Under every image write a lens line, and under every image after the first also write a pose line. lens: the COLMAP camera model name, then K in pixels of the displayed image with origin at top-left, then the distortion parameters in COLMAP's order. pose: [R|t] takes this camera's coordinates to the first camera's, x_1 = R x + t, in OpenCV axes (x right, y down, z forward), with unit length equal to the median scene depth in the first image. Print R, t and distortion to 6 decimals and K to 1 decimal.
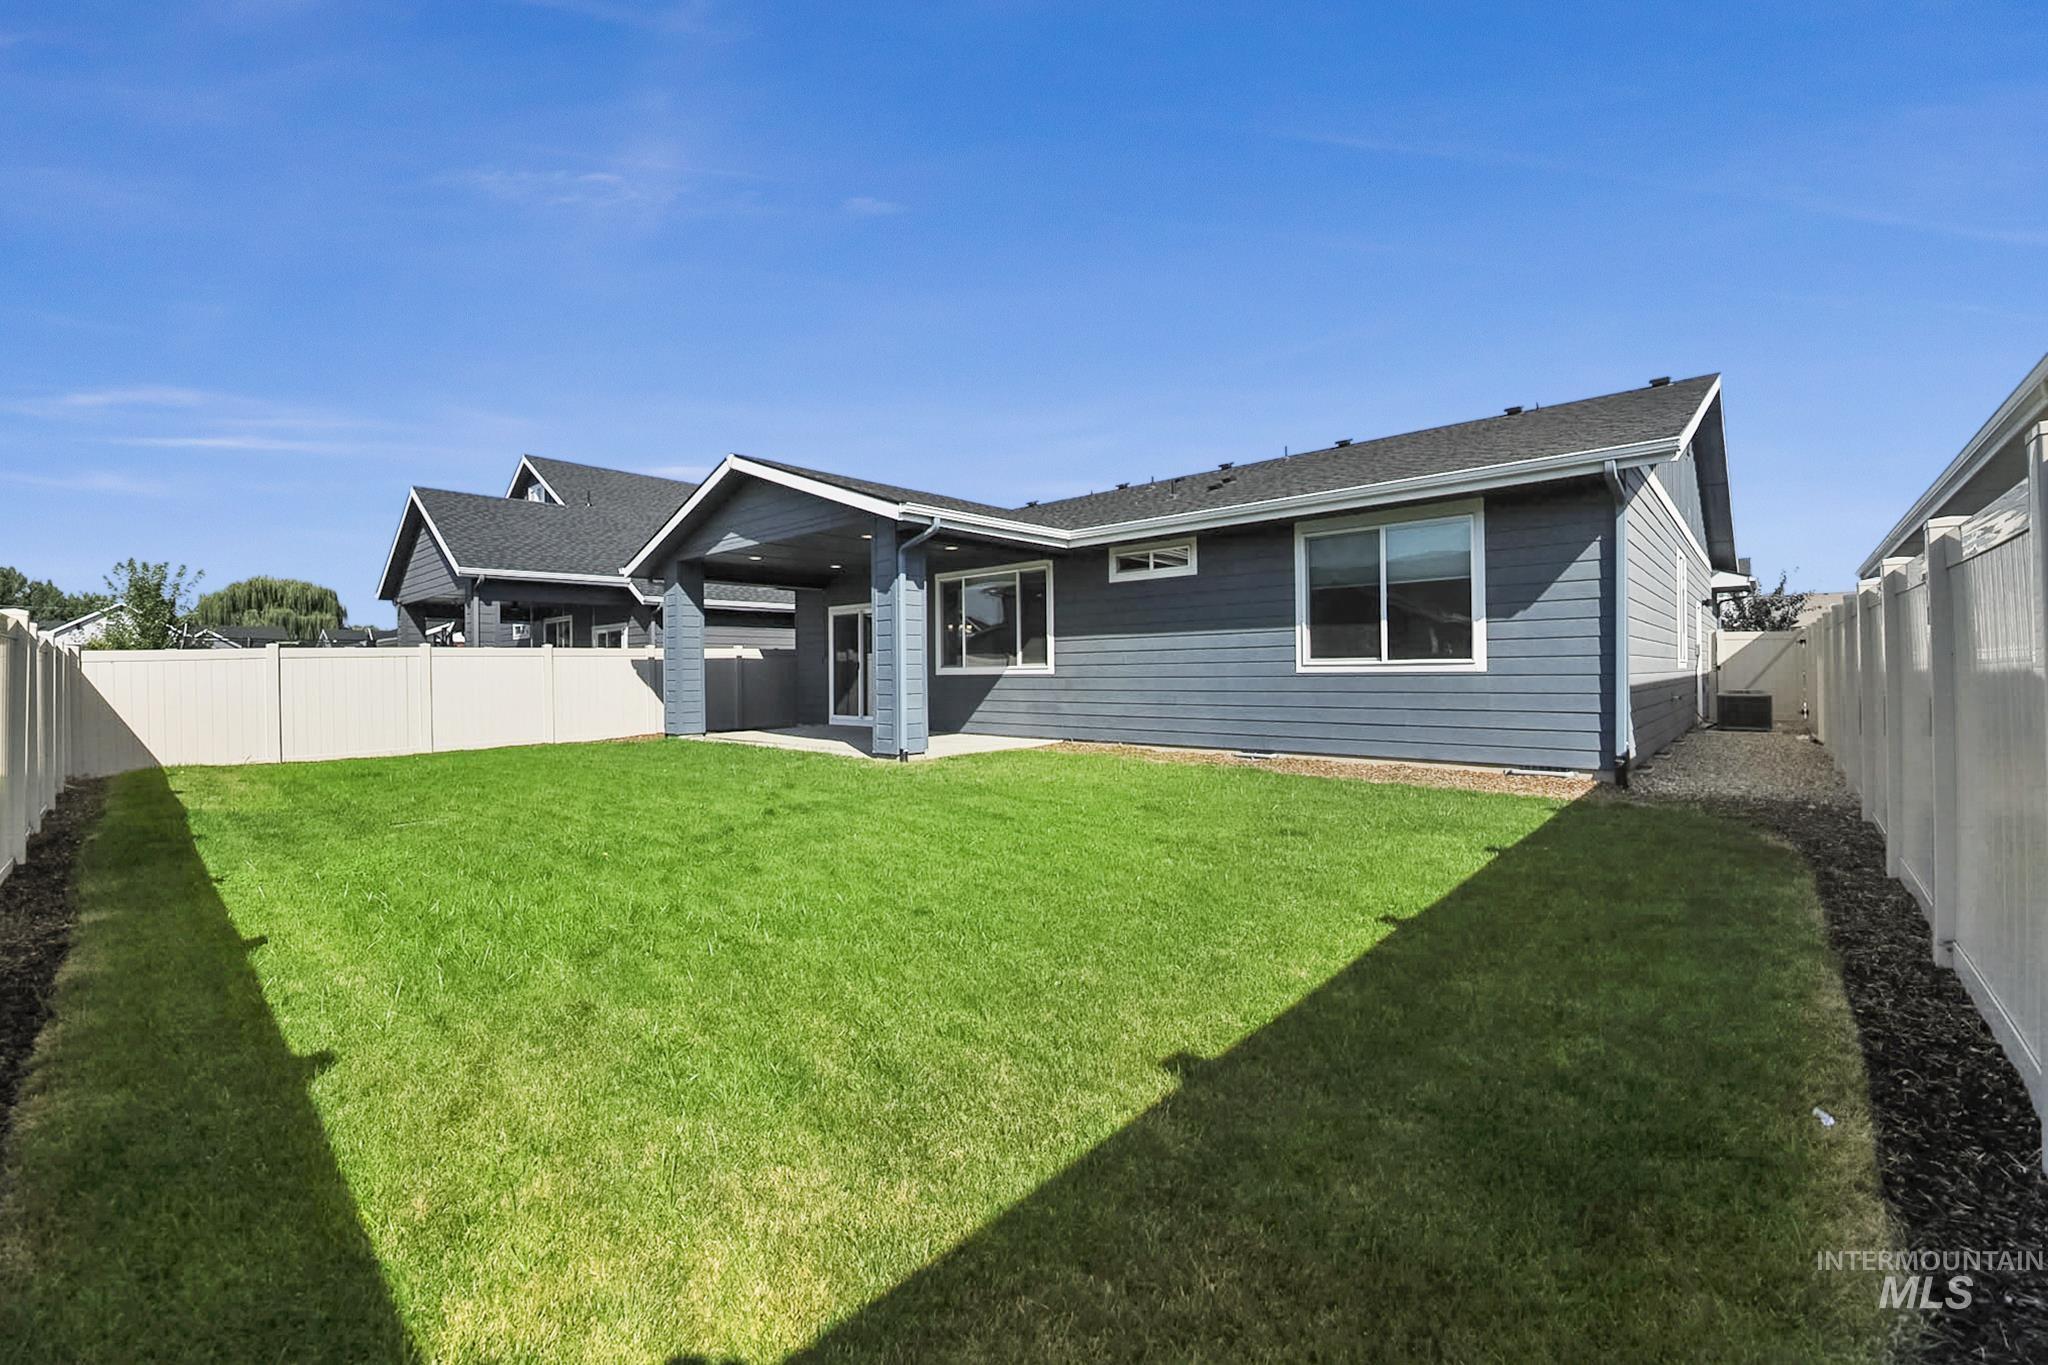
lens RADIAL K [[819.6, 0, 1030.3], [0, 819.6, 674.8], [0, 0, 1]] dist [-0.002287, -0.000078]
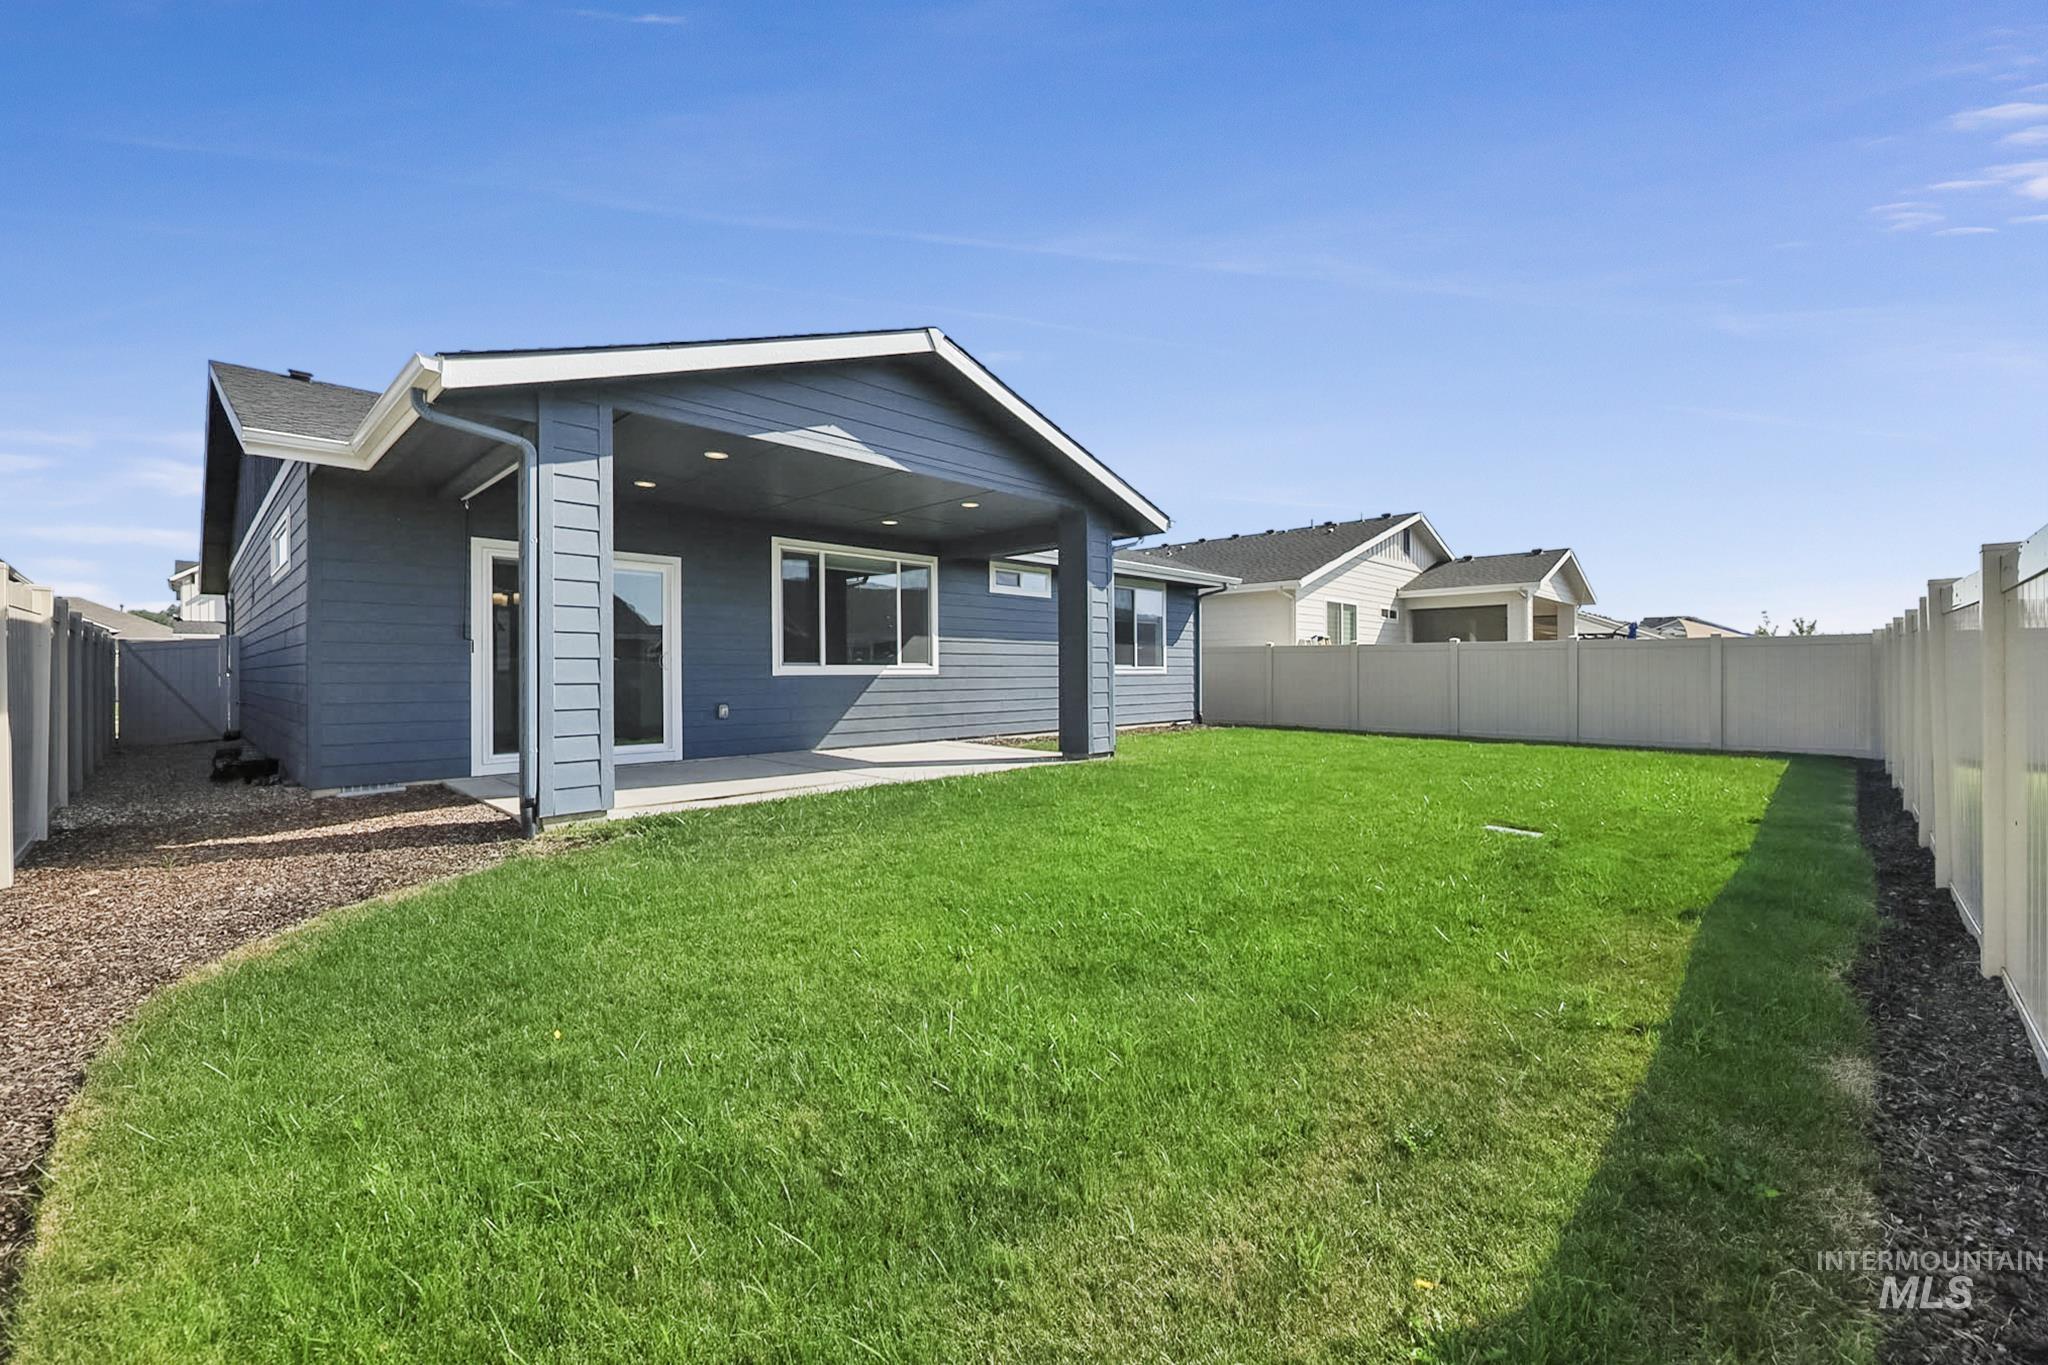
lens RADIAL K [[819.6, 0, 1030.3], [0, 819.6, 674.8], [0, 0, 1]] dist [-0.002287, -0.000078]
pose [[0.028887, 0.007156, 0.999557, -0.951448], [0.007152, 0.999947, -0.007365, 0.007589], [-0.999557, 0.007362, 0.028834, 0.857944]]
